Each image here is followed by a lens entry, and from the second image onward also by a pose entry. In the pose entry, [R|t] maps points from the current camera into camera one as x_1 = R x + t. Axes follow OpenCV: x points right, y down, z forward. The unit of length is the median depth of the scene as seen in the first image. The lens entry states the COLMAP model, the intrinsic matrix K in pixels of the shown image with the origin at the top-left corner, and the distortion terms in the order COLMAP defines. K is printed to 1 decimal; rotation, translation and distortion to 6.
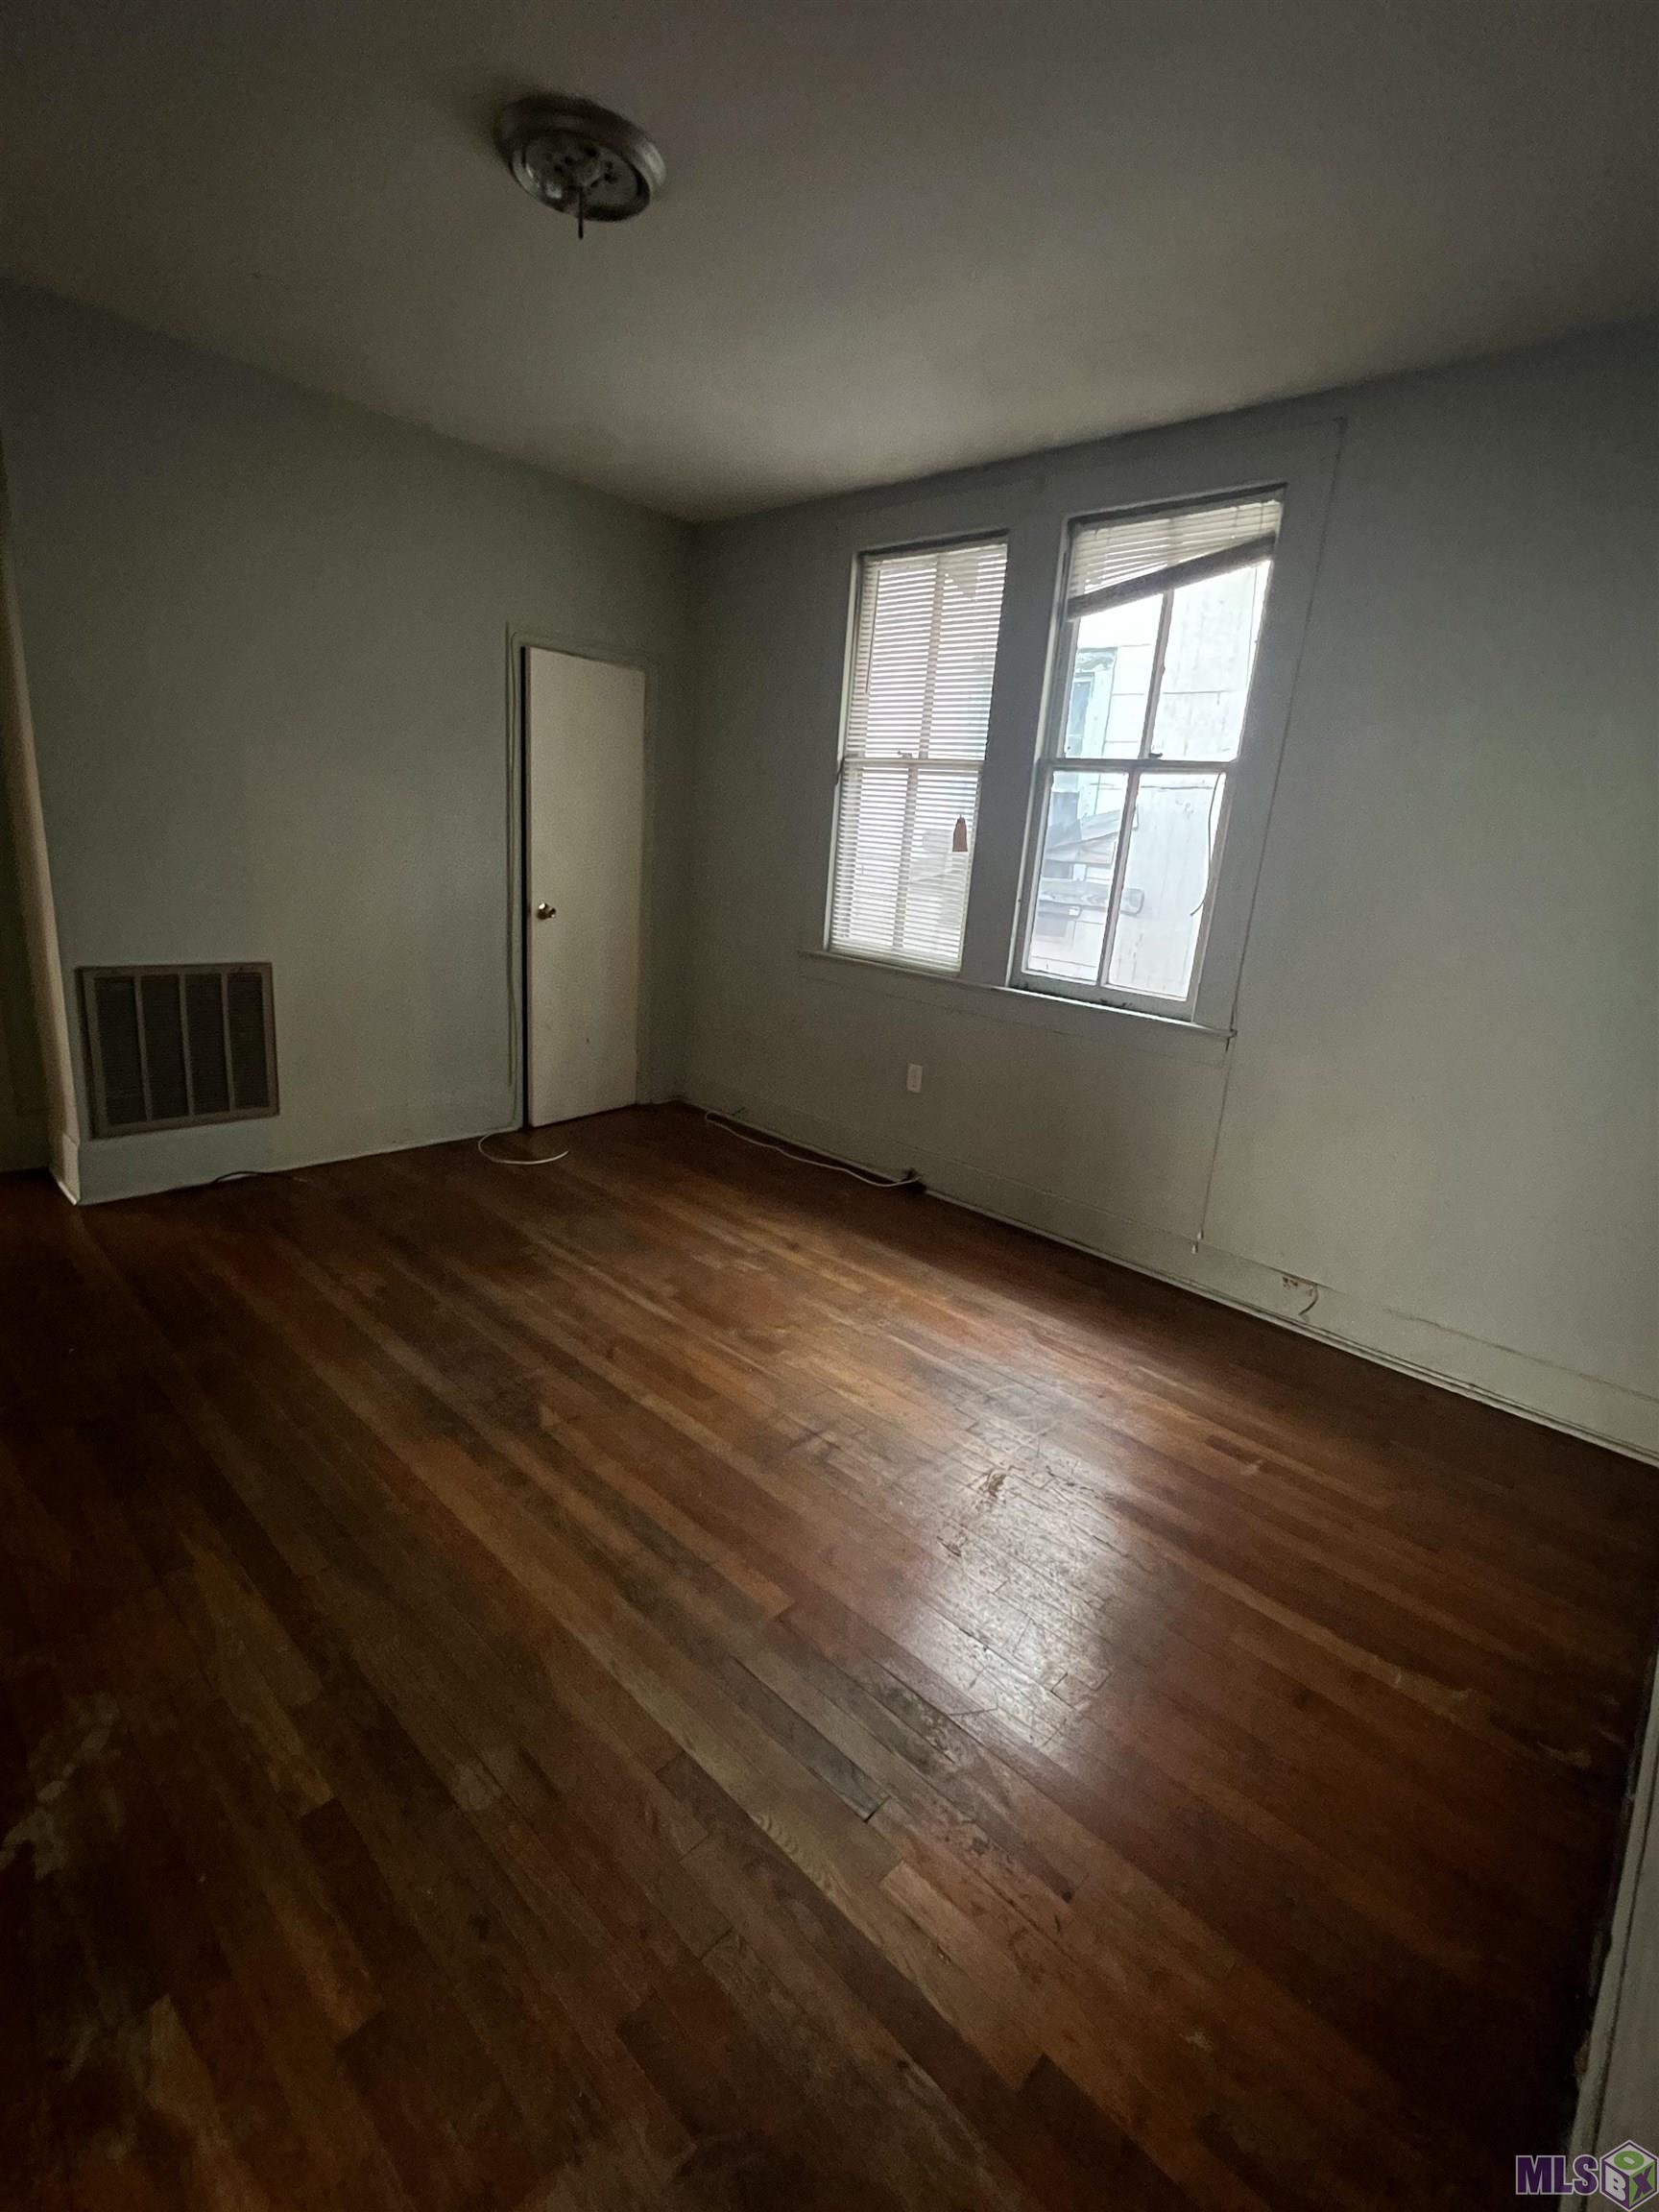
lens RADIAL K [[1006.2, 0, 835.7], [0, 1006.2, 1098.7], [0, 0, 1]] dist [-0.001867, 0.000842]
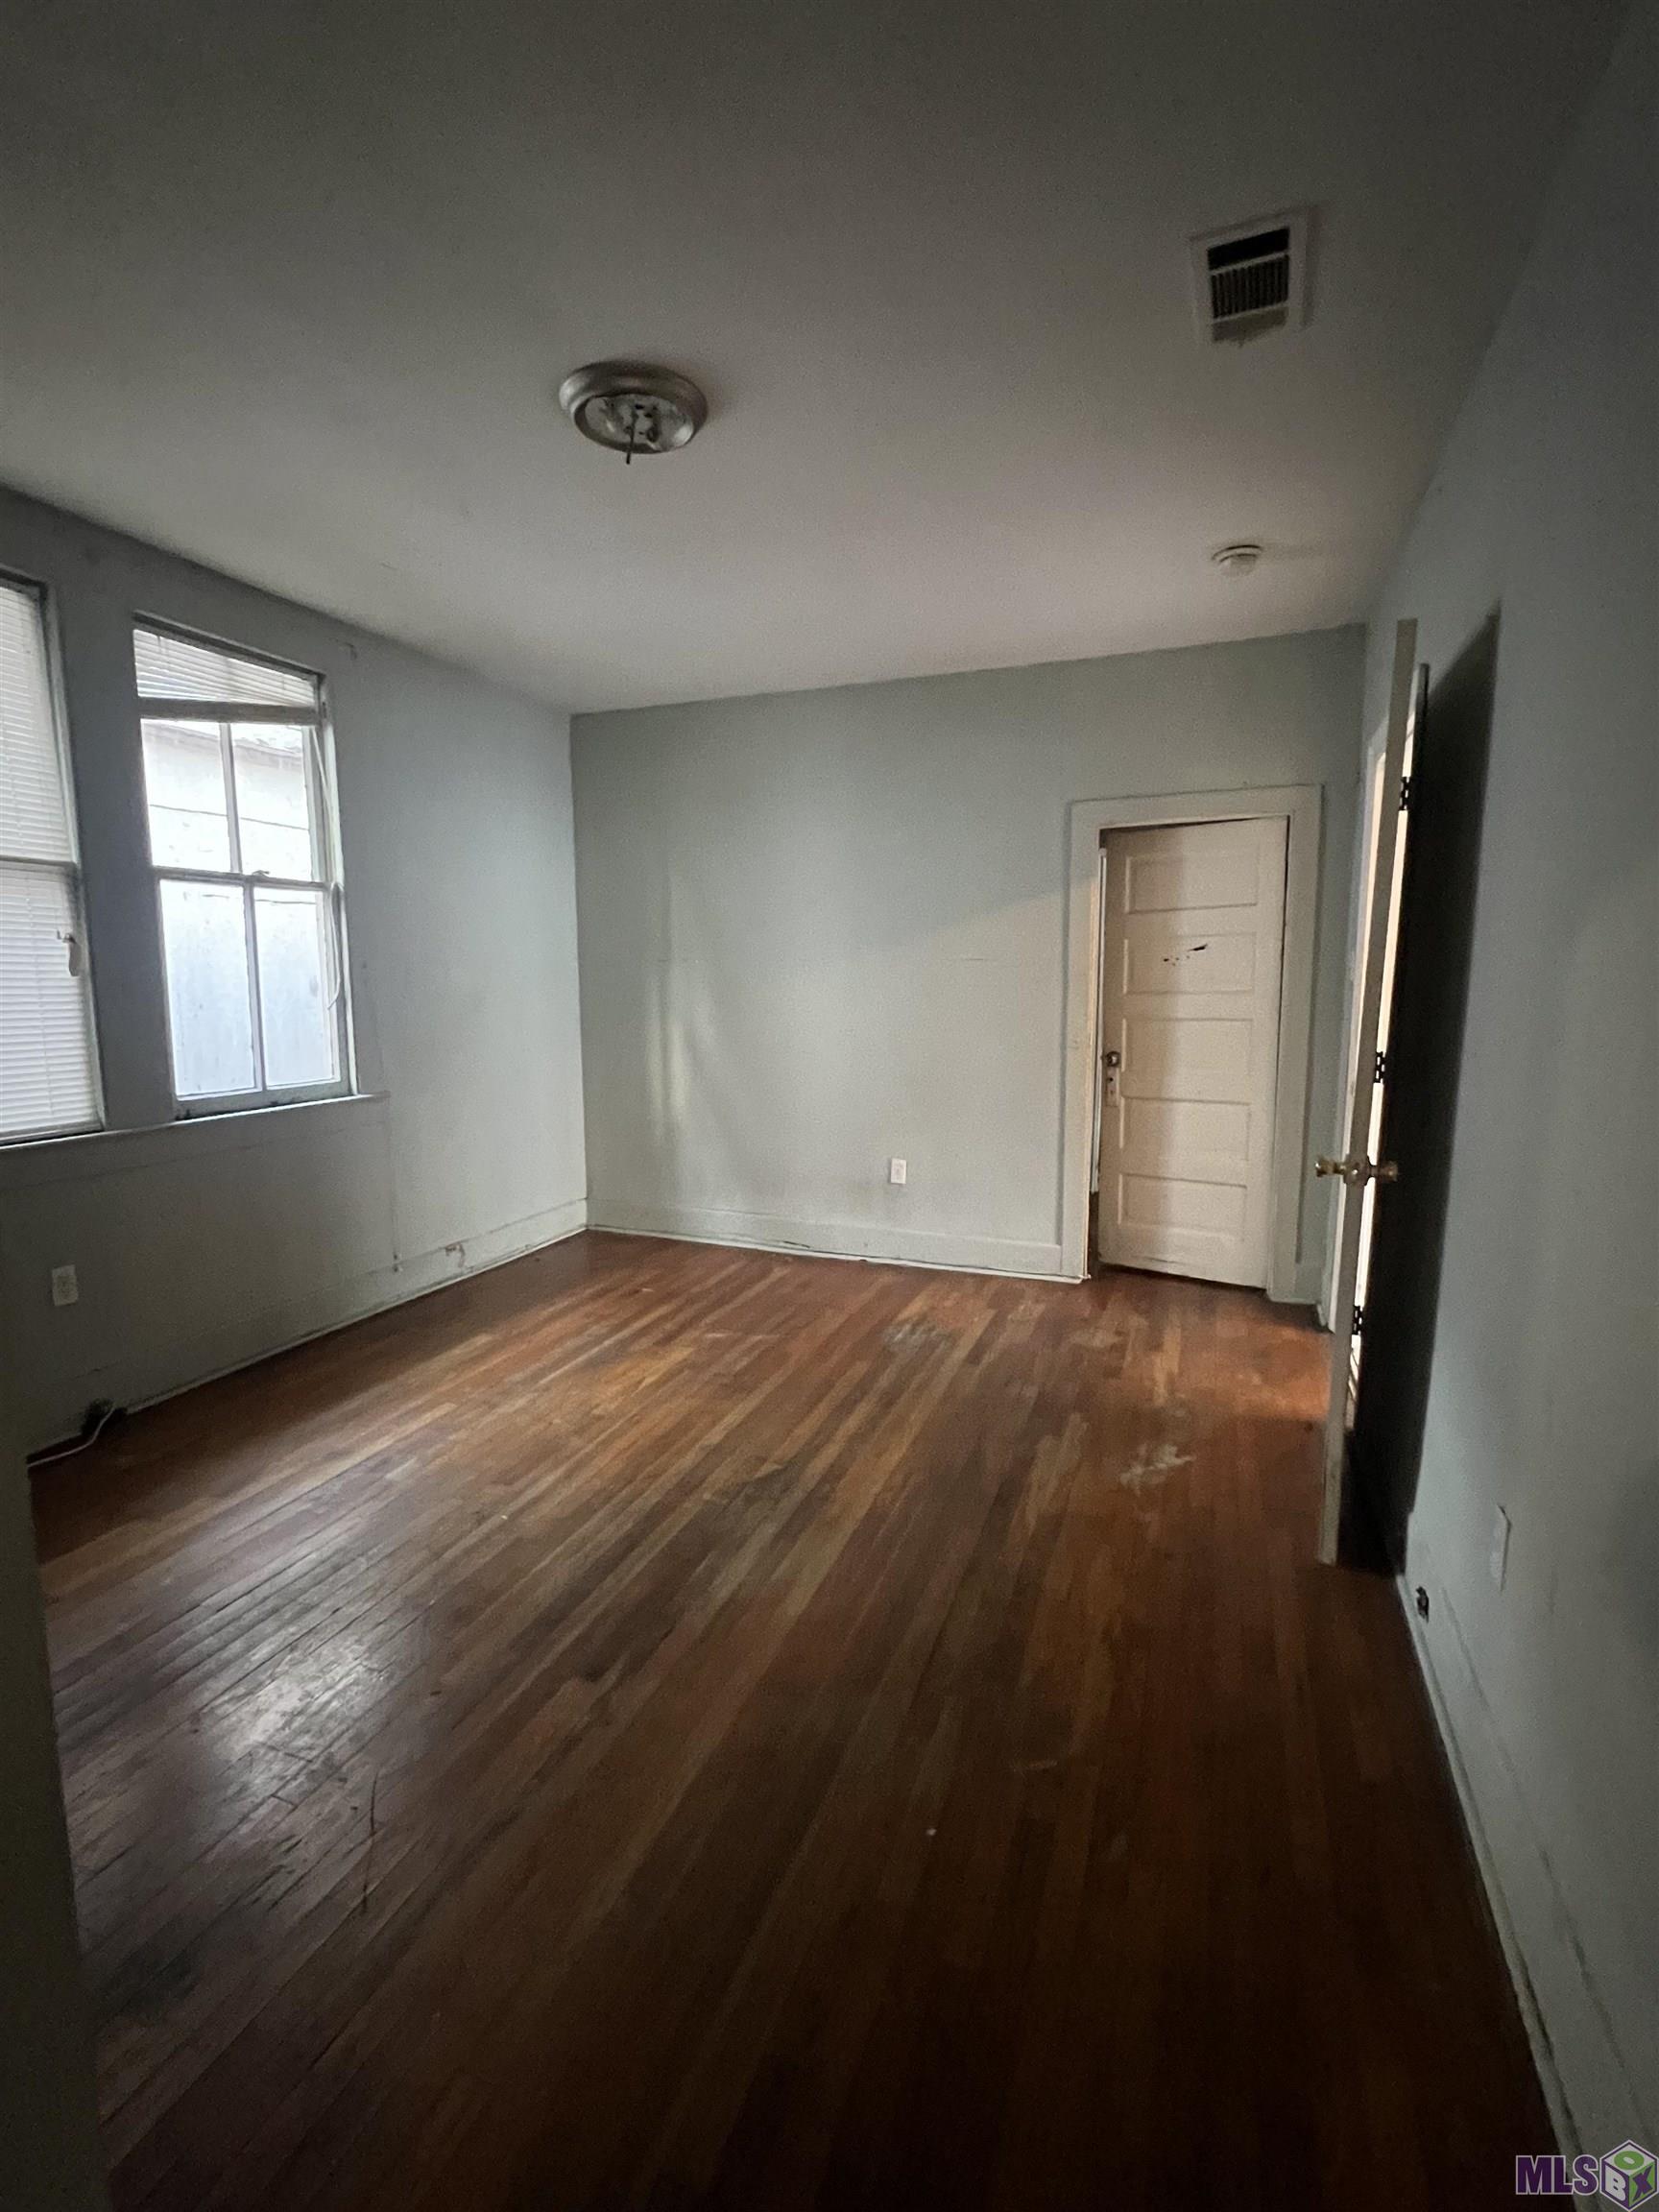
lens RADIAL K [[1006.2, 0, 835.7], [0, 1006.2, 1098.7], [0, 0, 1]] dist [-0.001867, 0.000842]
pose [[-0.381685, -0.194191, 0.903663, -0.977406], [0.209420, 0.934086, 0.289183, -0.307414], [-0.900255, 0.299622, -0.315859, 0.889234]]
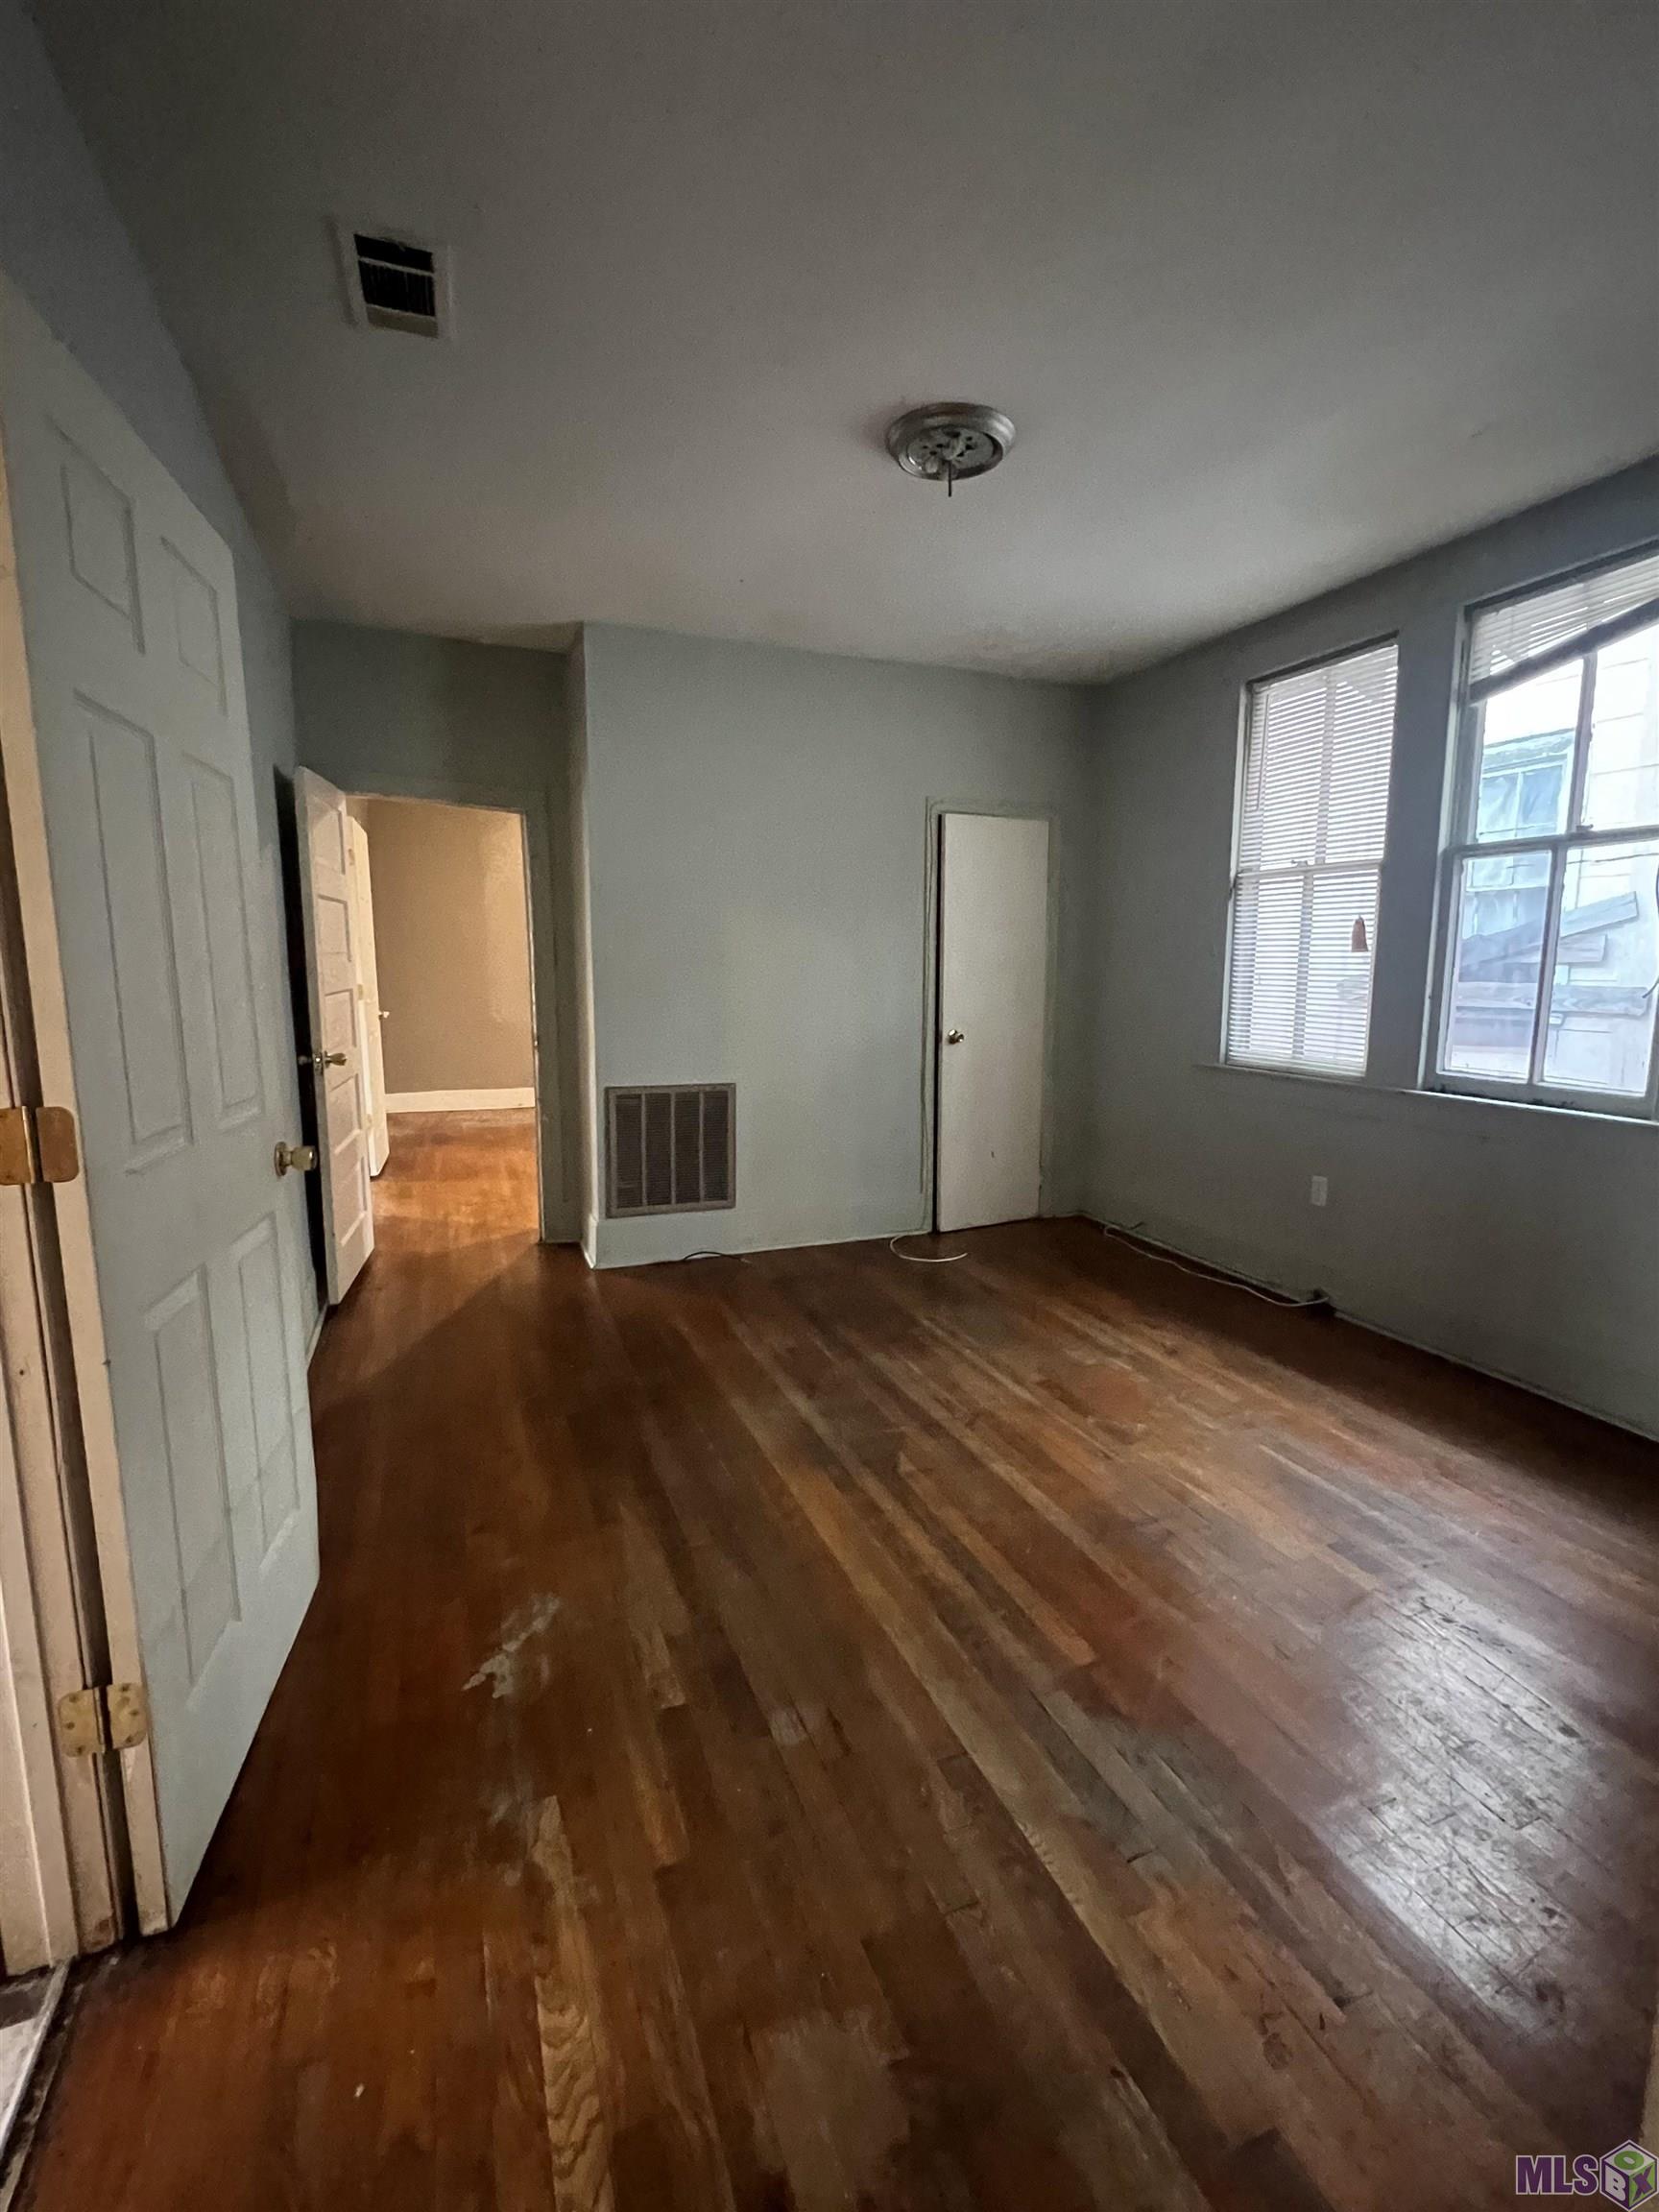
lens RADIAL K [[1006.2, 0, 835.7], [0, 1006.2, 1098.7], [0, 0, 1]] dist [-0.001867, 0.000842]
pose [[0.901648, -0.019479, -0.432031, 0.101261], [-0.043125, 0.989956, -0.134637, 0.052172], [0.430315, 0.140026, 0.891752, -0.061457]]
